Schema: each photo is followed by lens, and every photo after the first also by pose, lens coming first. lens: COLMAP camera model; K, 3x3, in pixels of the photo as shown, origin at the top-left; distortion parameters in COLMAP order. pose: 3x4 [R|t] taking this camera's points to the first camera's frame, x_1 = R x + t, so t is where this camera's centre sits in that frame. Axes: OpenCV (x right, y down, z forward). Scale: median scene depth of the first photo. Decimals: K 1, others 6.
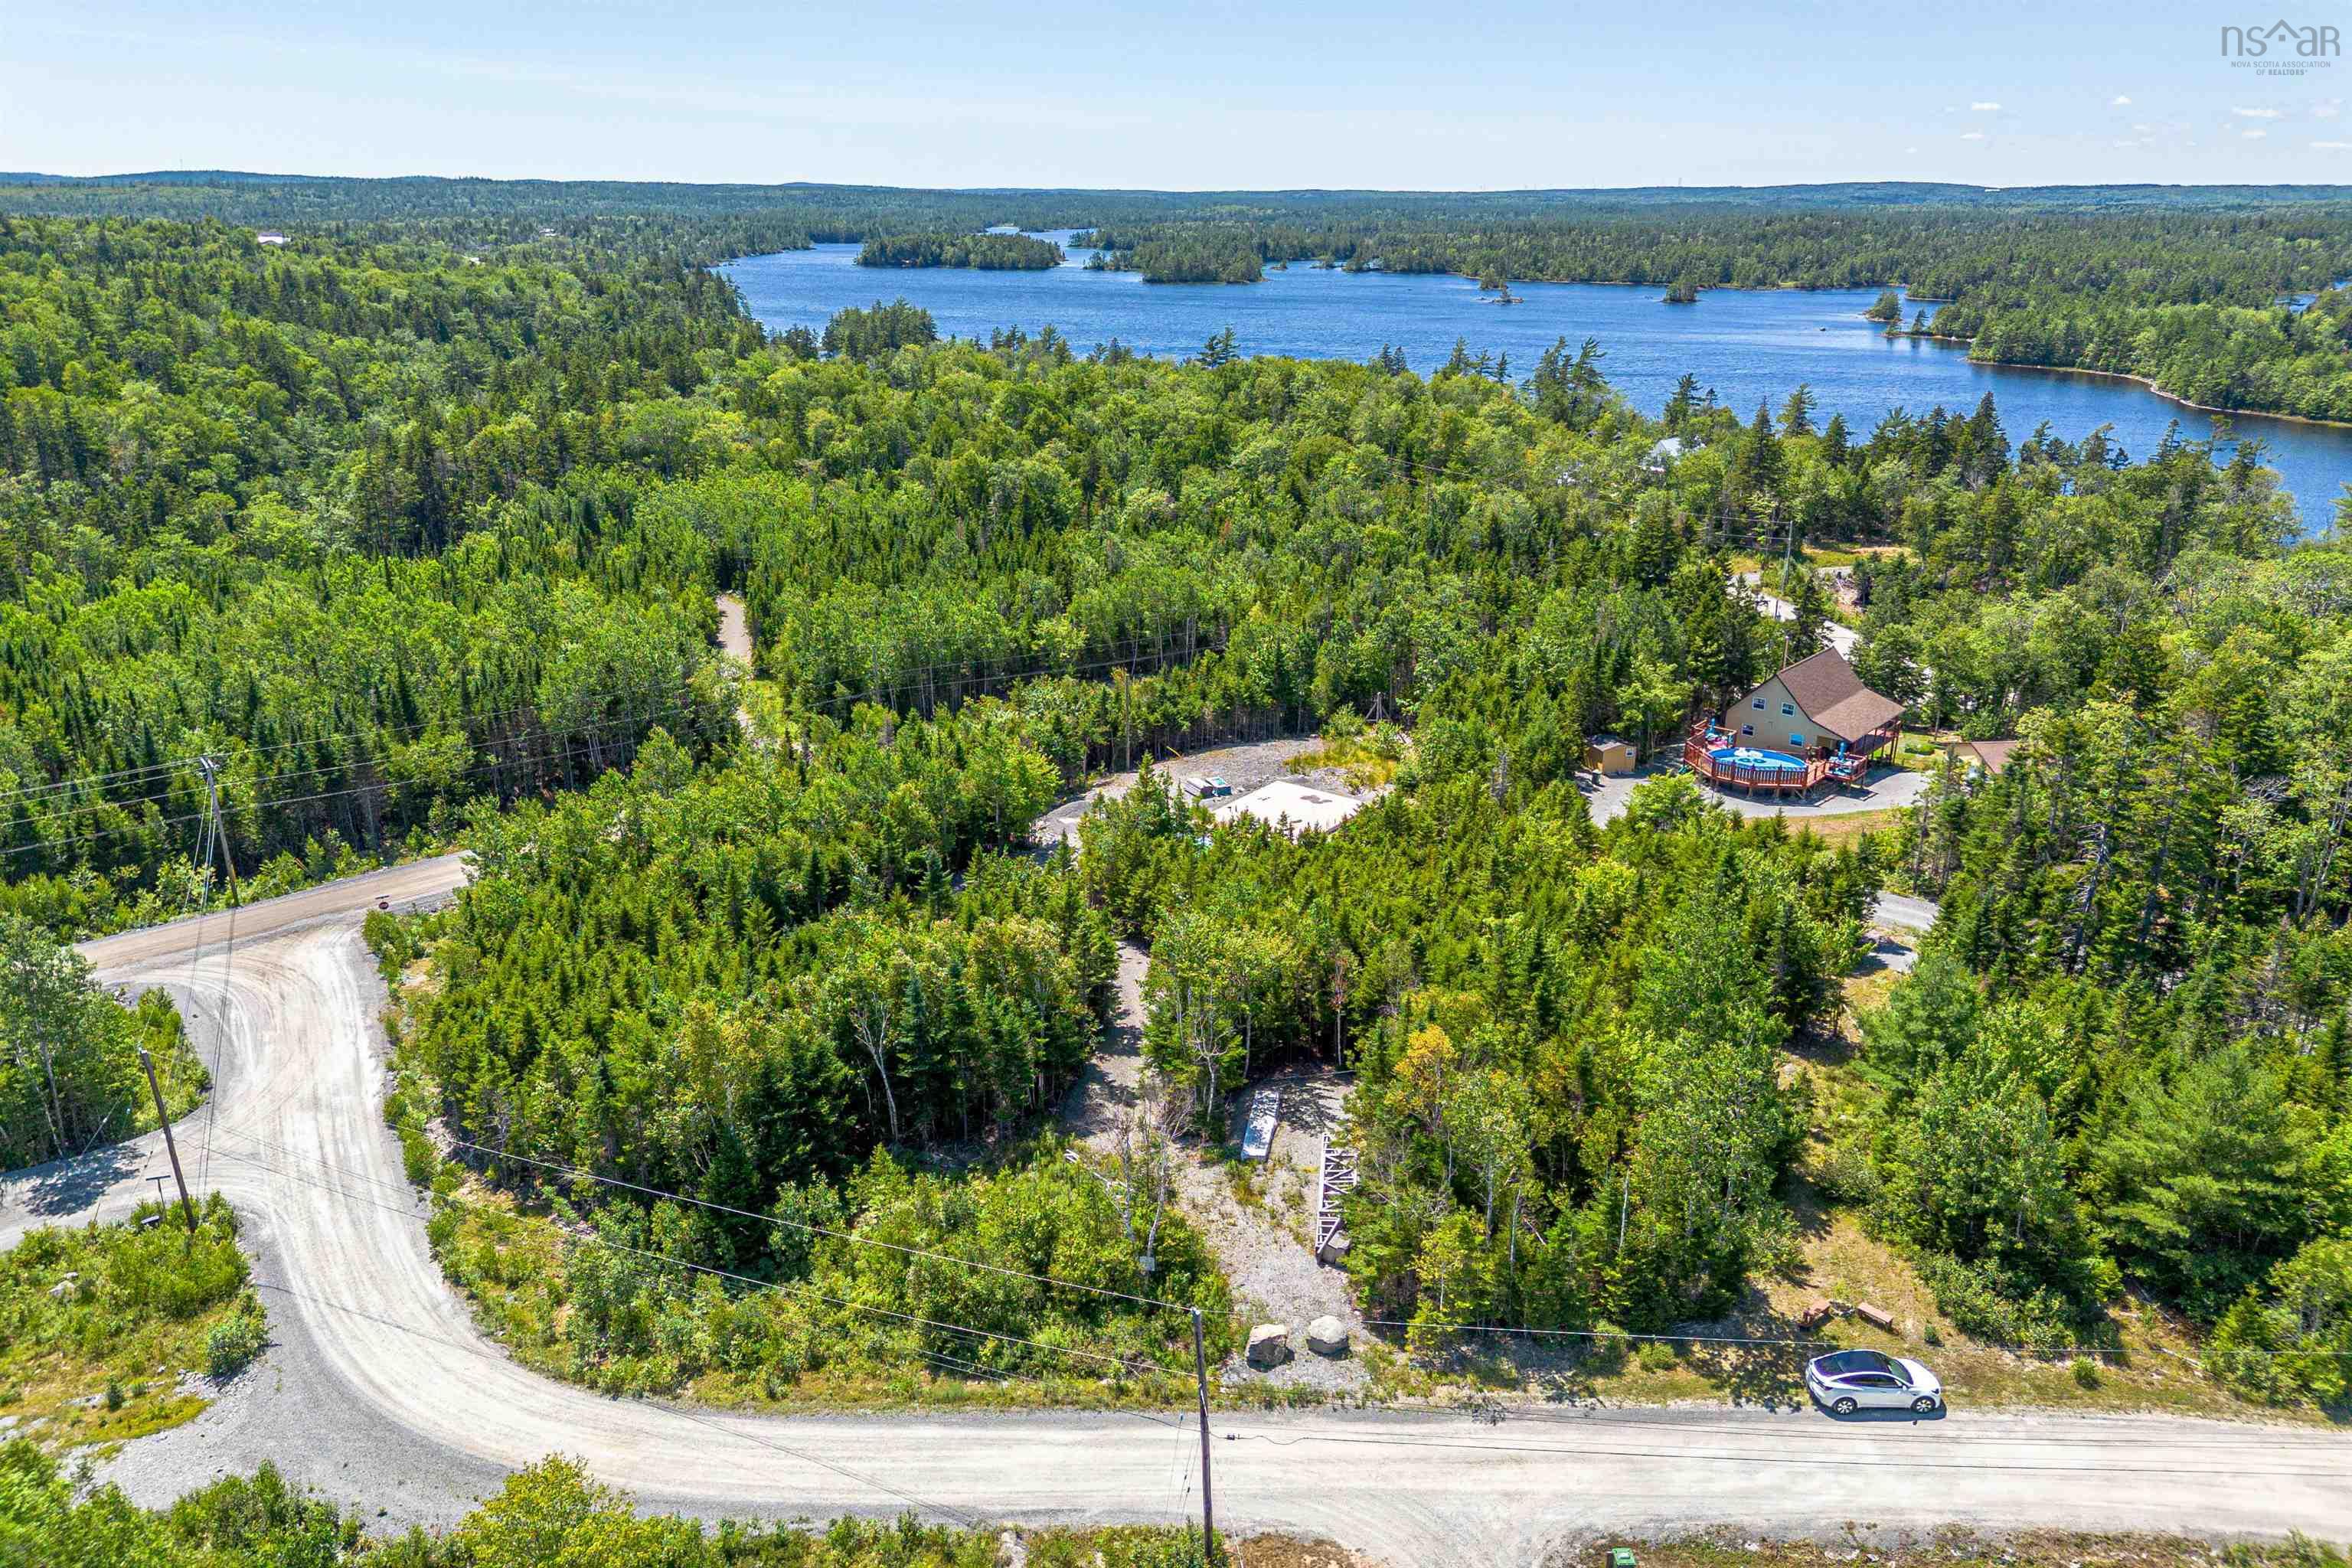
lens RADIAL K [[1680.0, 0, 1196.1], [0, 1680.0, 783.5], [0, 0, 1]] dist [0.090113, -0.095276]
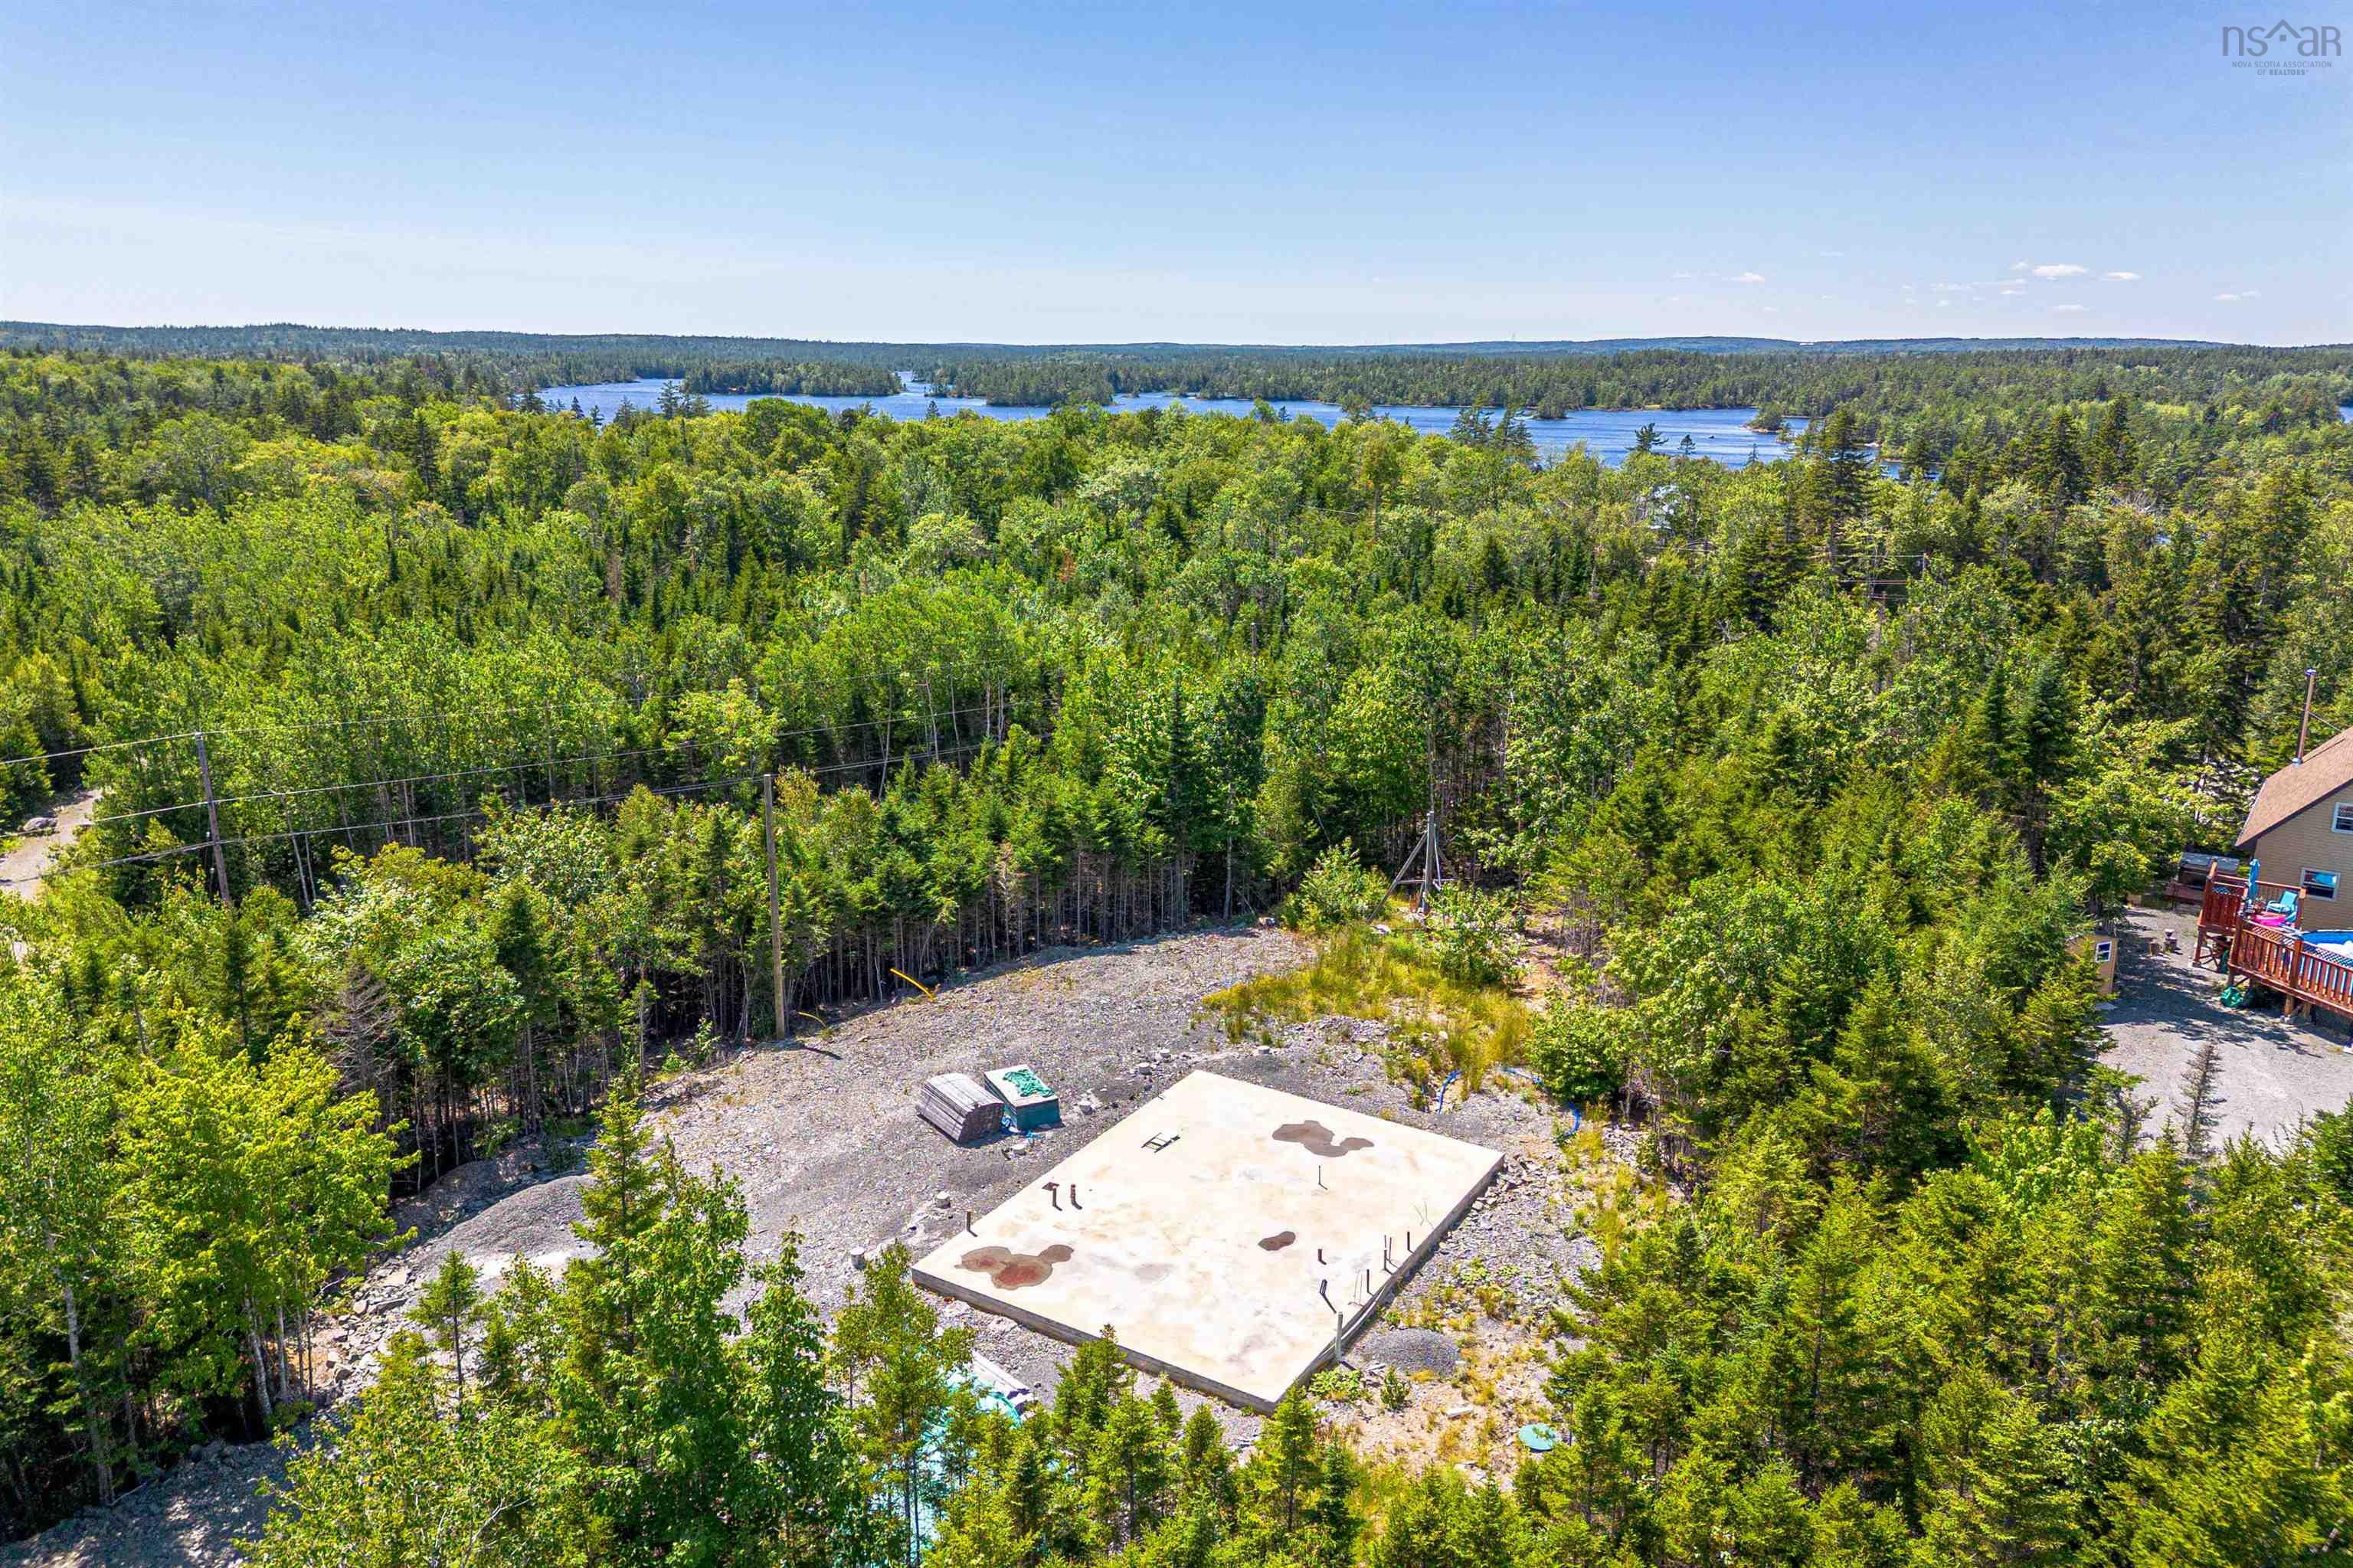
lens RADIAL K [[1627.6, 0, 1193.7], [0, 1627.6, 786.8], [0, 0, 1]] dist [0.085107, -0.097696]
pose [[0.996341, -0.021903, 0.082615, 0.020738], [0.028868, 0.996041, -0.084074, -0.029525], [-0.080446, 0.086151, 0.993029, 0.628164]]
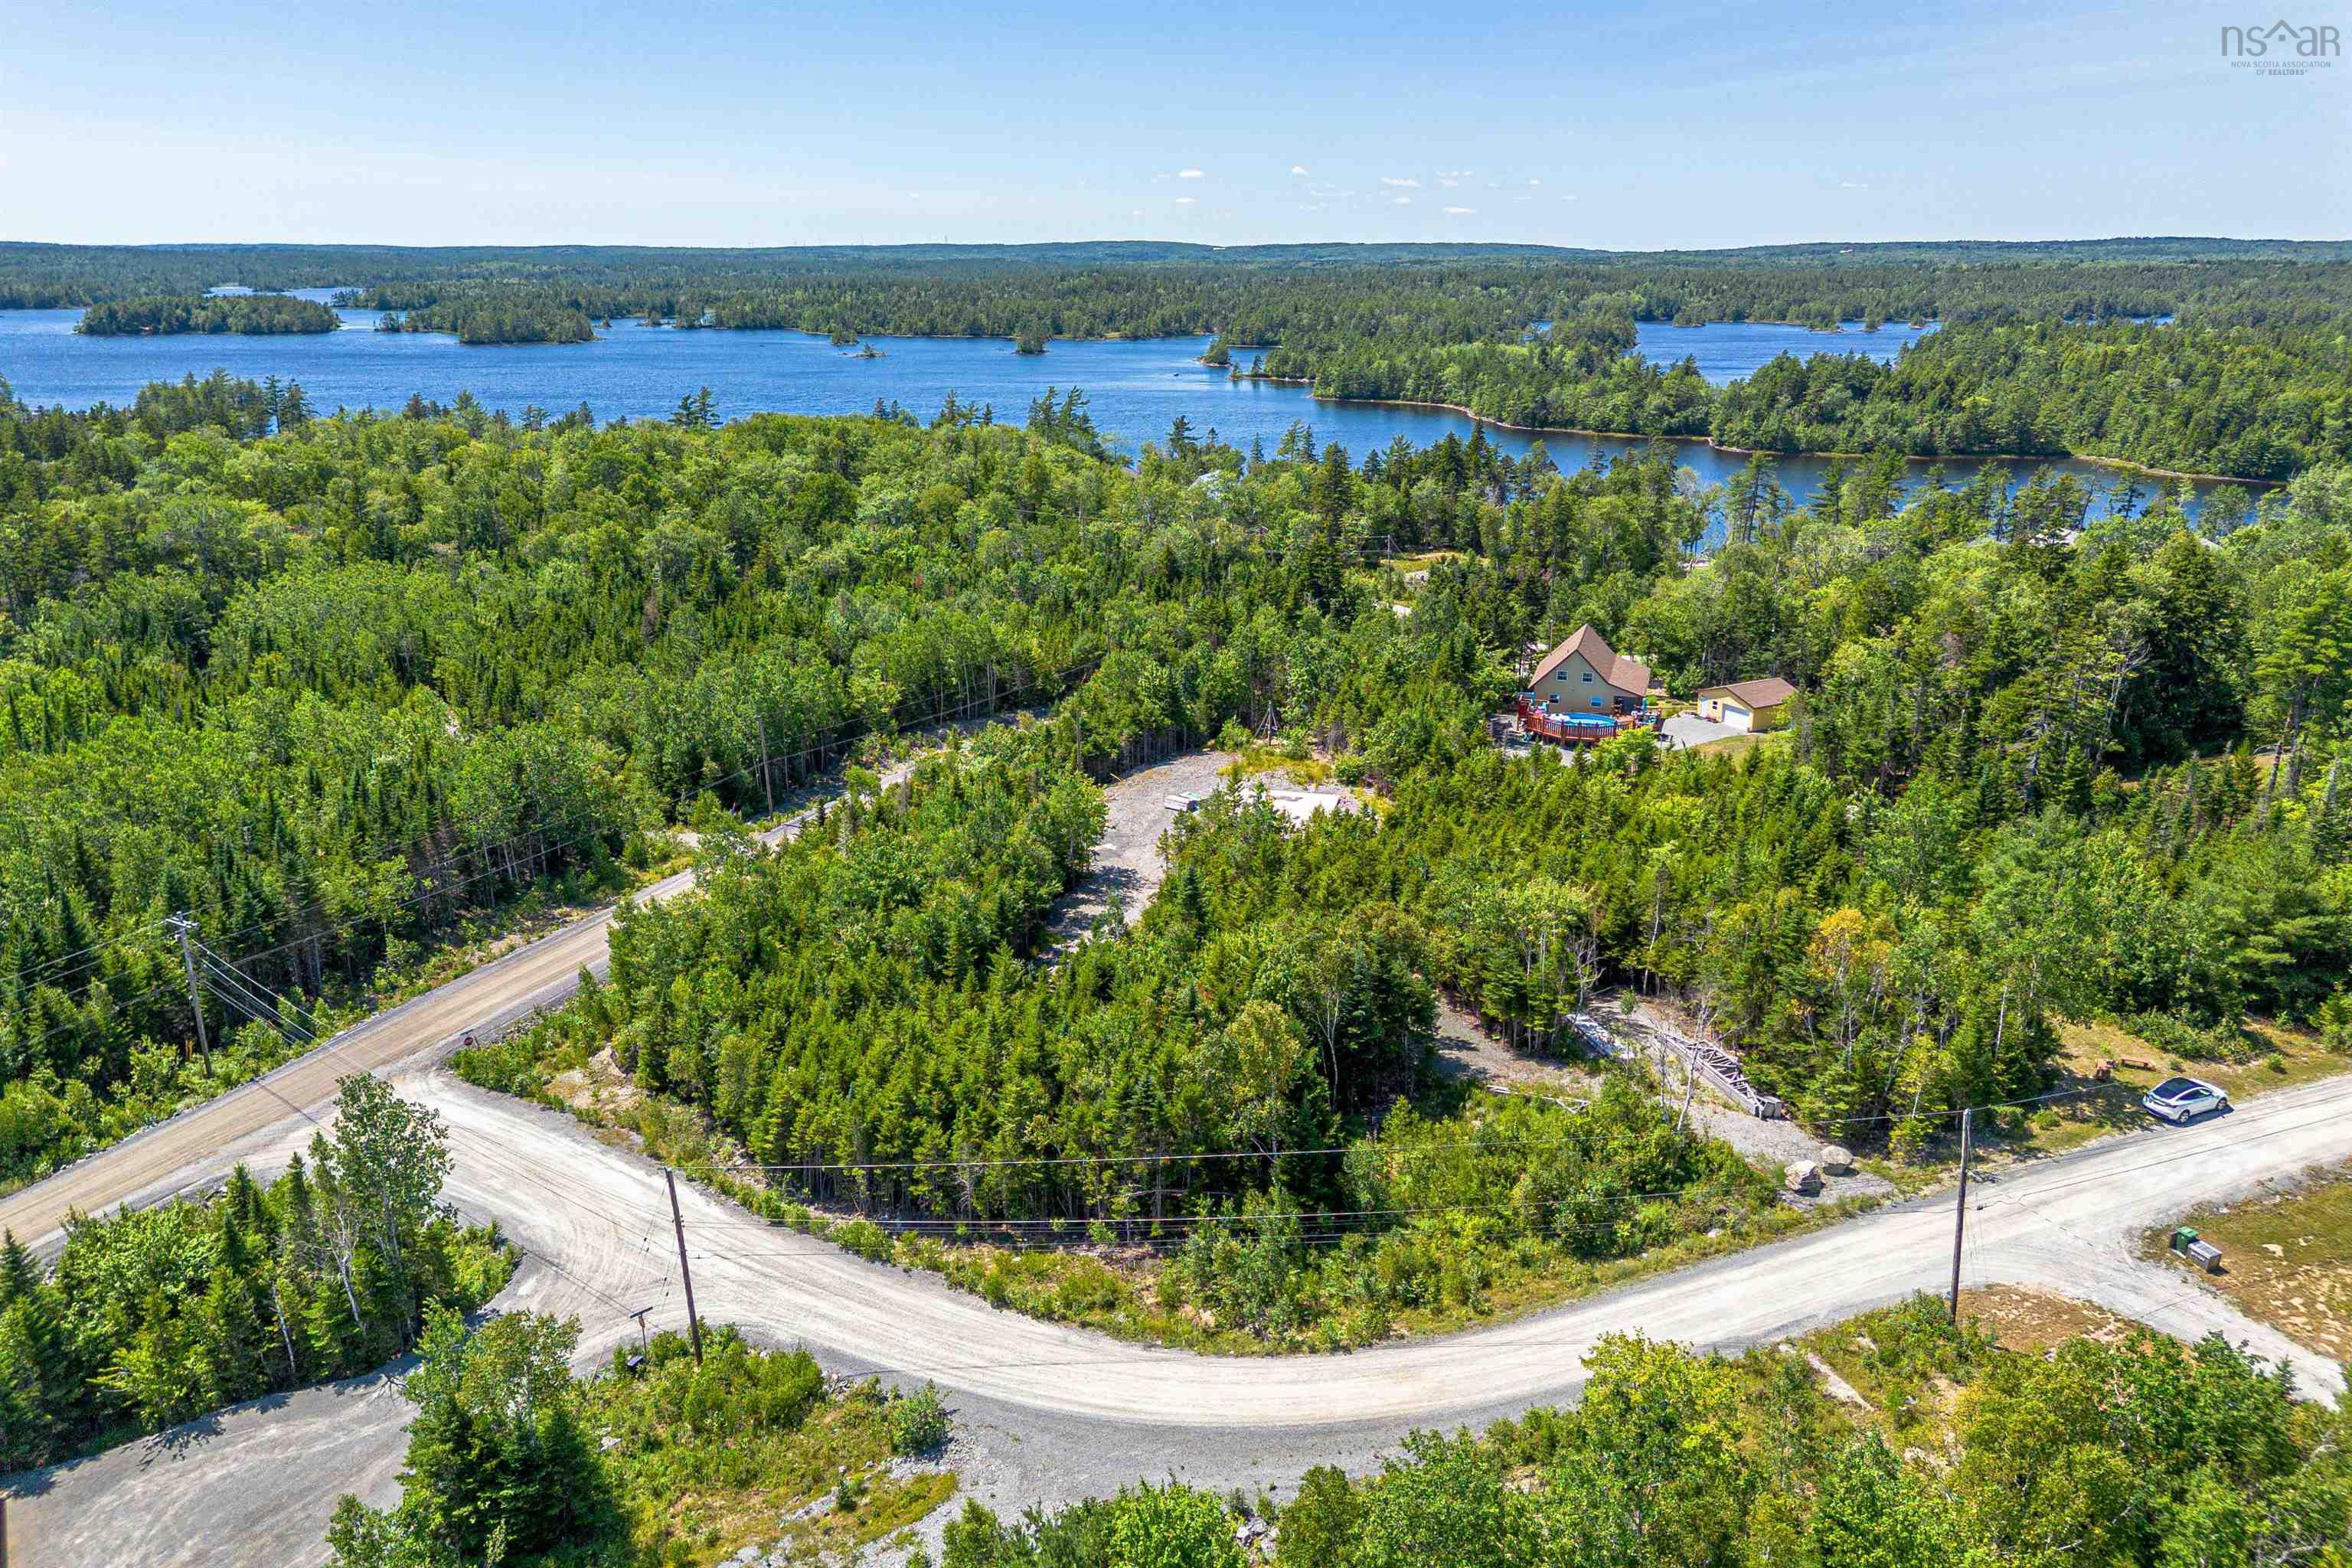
lens RADIAL K [[1695.9, 0, 1191.3], [0, 1695.9, 776.2], [0, 0, 1]] dist [0.079675, -0.077390]
pose [[0.911703, -0.128735, 0.390159, -0.384731], [0.142509, 0.989773, -0.006429, -0.006505], [-0.385341, 0.061463, 0.920725, 0.001713]]
